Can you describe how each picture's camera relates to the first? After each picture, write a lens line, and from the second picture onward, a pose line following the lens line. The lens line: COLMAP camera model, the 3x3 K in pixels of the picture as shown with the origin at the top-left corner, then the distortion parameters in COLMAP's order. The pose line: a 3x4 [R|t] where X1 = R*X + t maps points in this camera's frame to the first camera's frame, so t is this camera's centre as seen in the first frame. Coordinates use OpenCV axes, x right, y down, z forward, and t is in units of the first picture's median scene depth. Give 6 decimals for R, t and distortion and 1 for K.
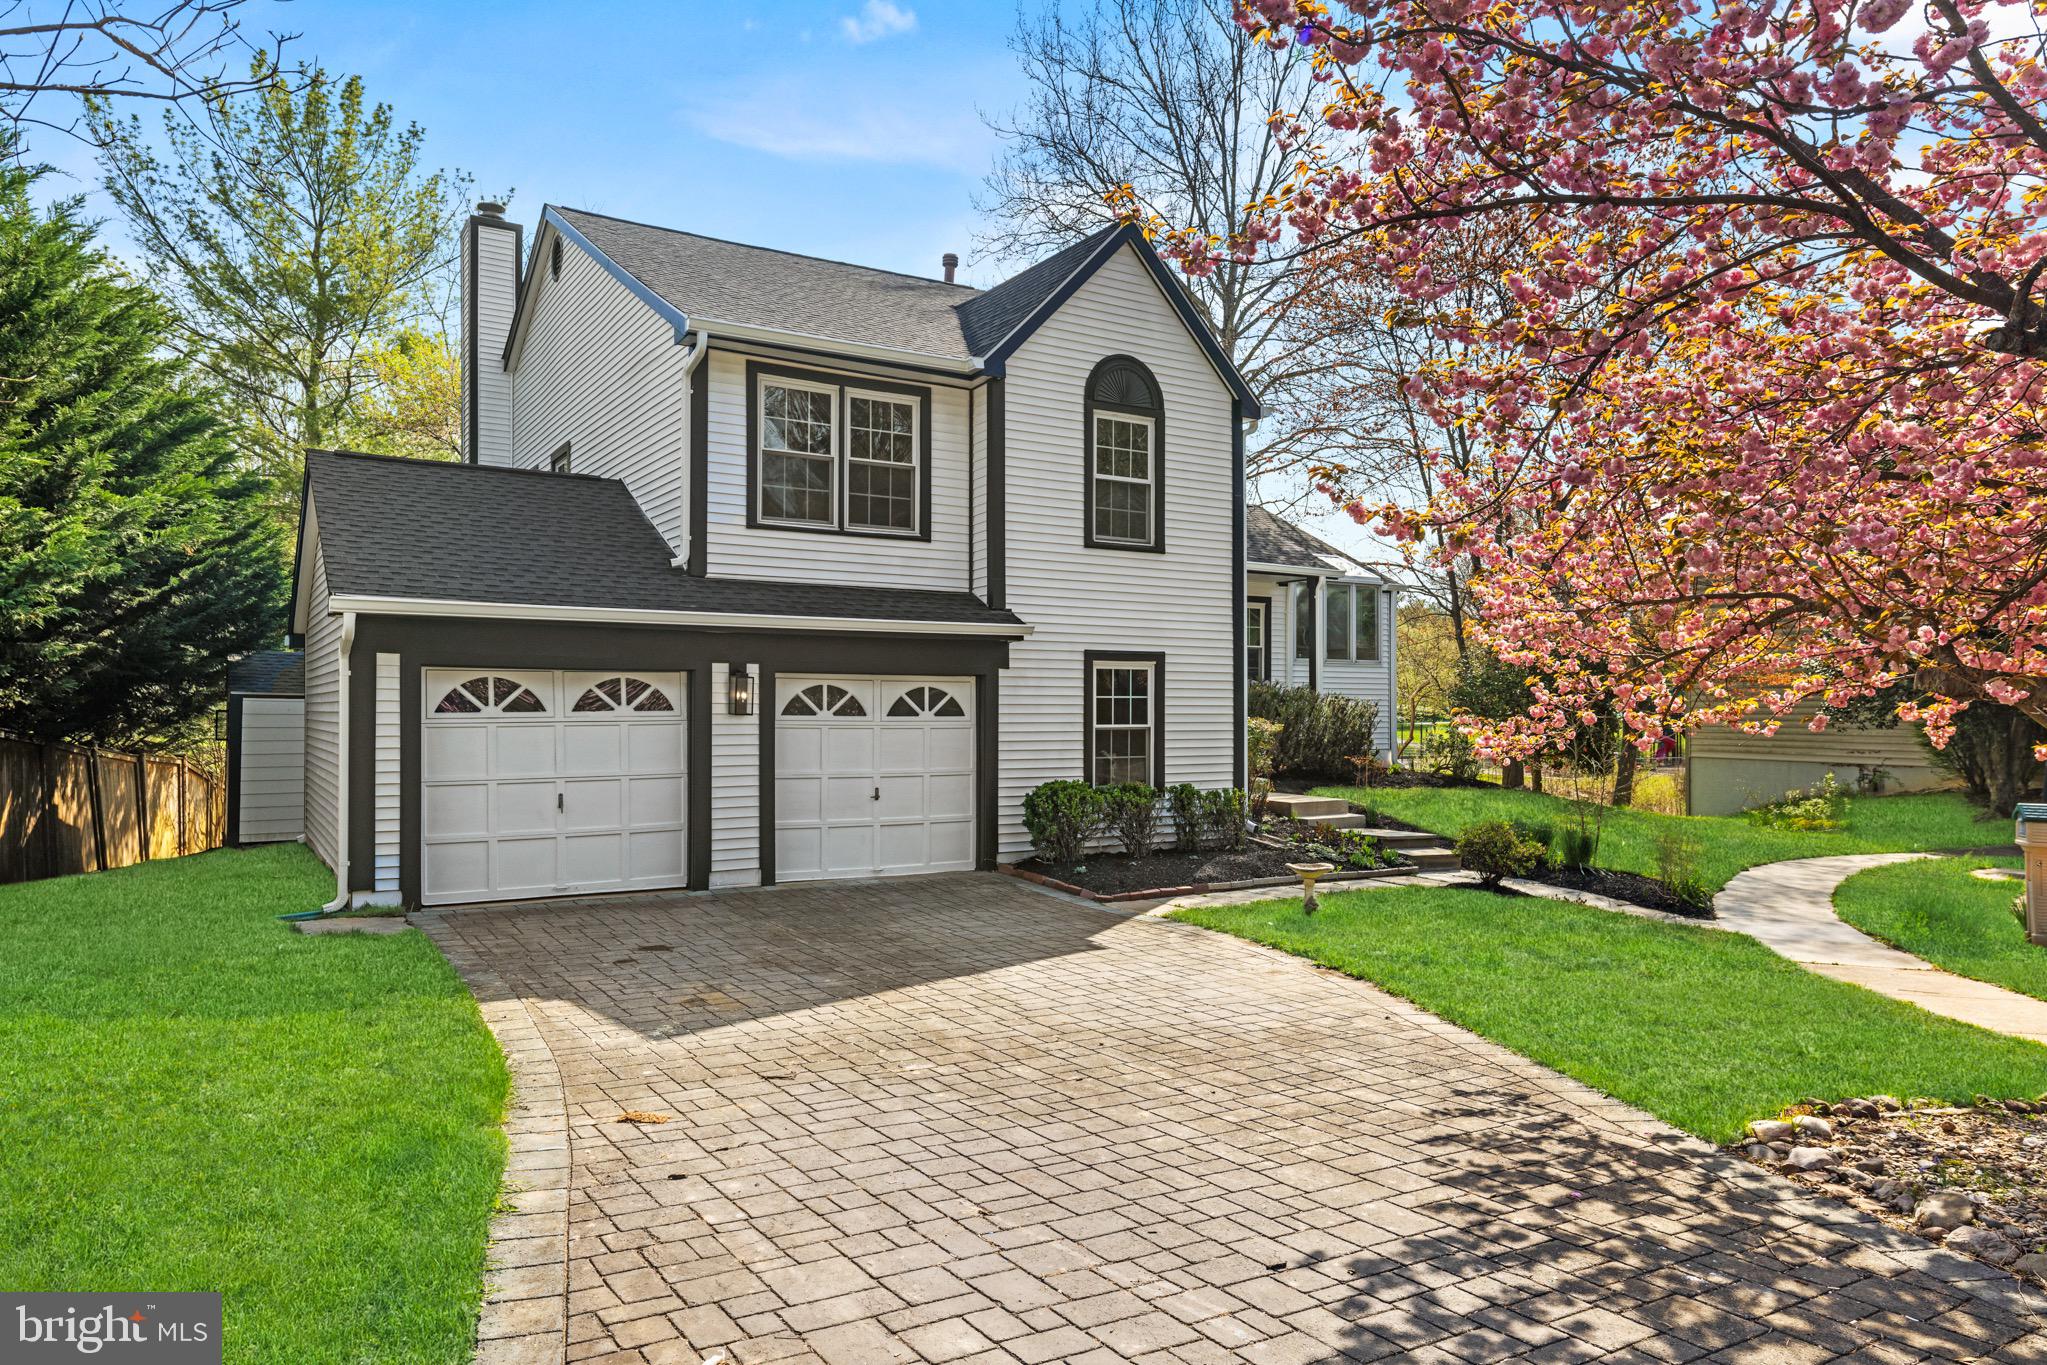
lens RADIAL K [[1345.9, 0, 1014.4], [0, 1345.9, 695.1], [0, 0, 1]] dist [0.019594, -0.000462]
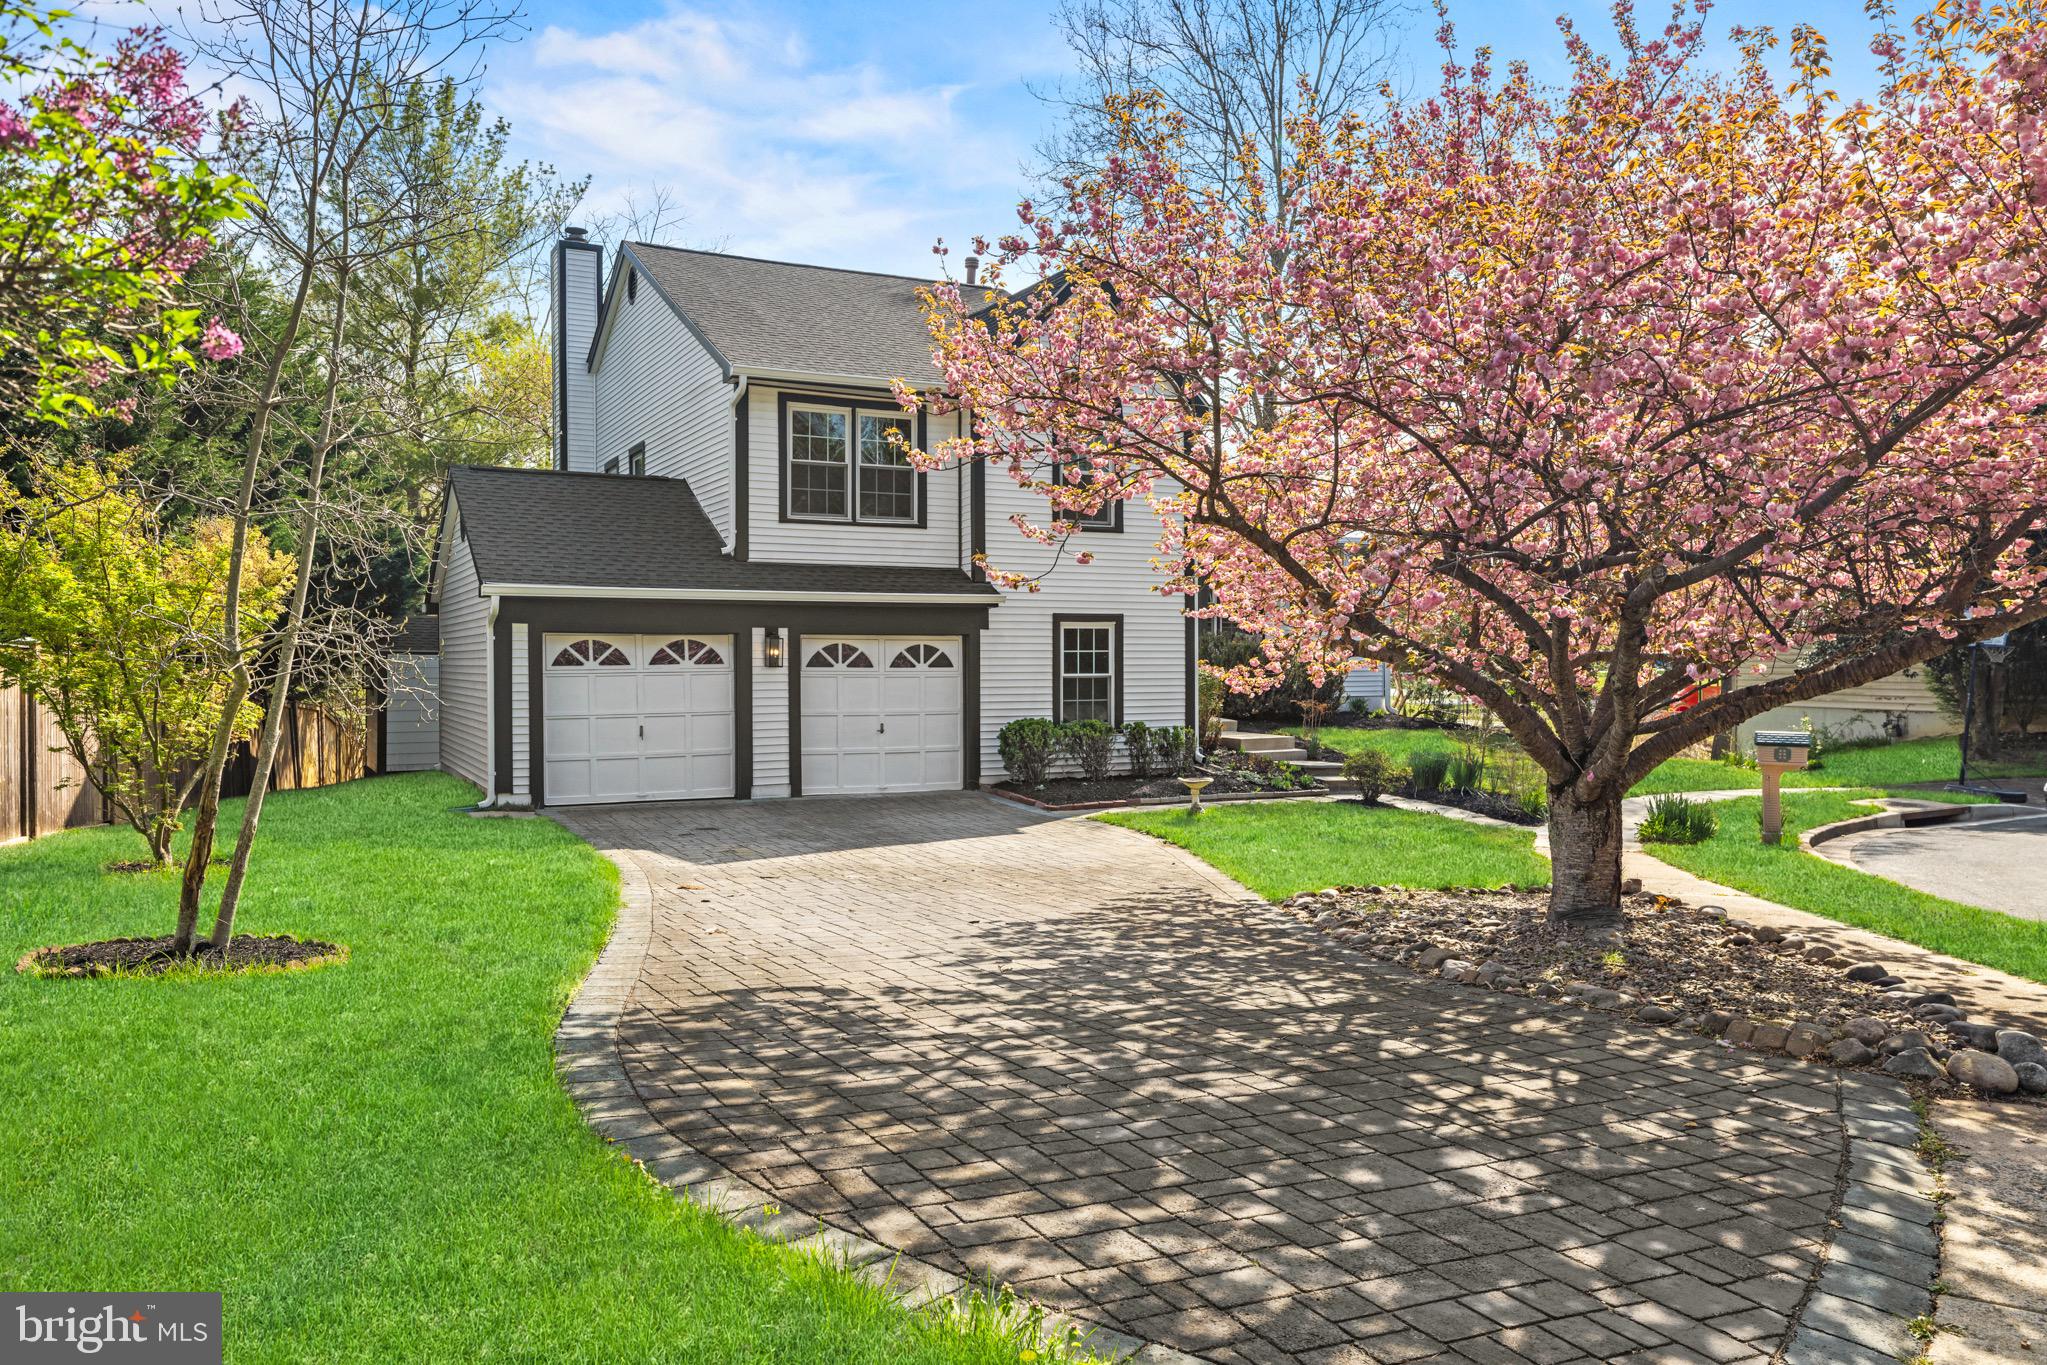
lens RADIAL K [[1518.4, 0, 1024.8], [0, 1518.4, 675.5], [0, 0, 1]] dist [0.000850, -0.002608]
pose [[0.997390, -0.003041, -0.072137, 0.132639], [0.004559, 0.999771, 0.020896, -0.006065], [0.072057, -0.021171, 0.997176, -0.412654]]
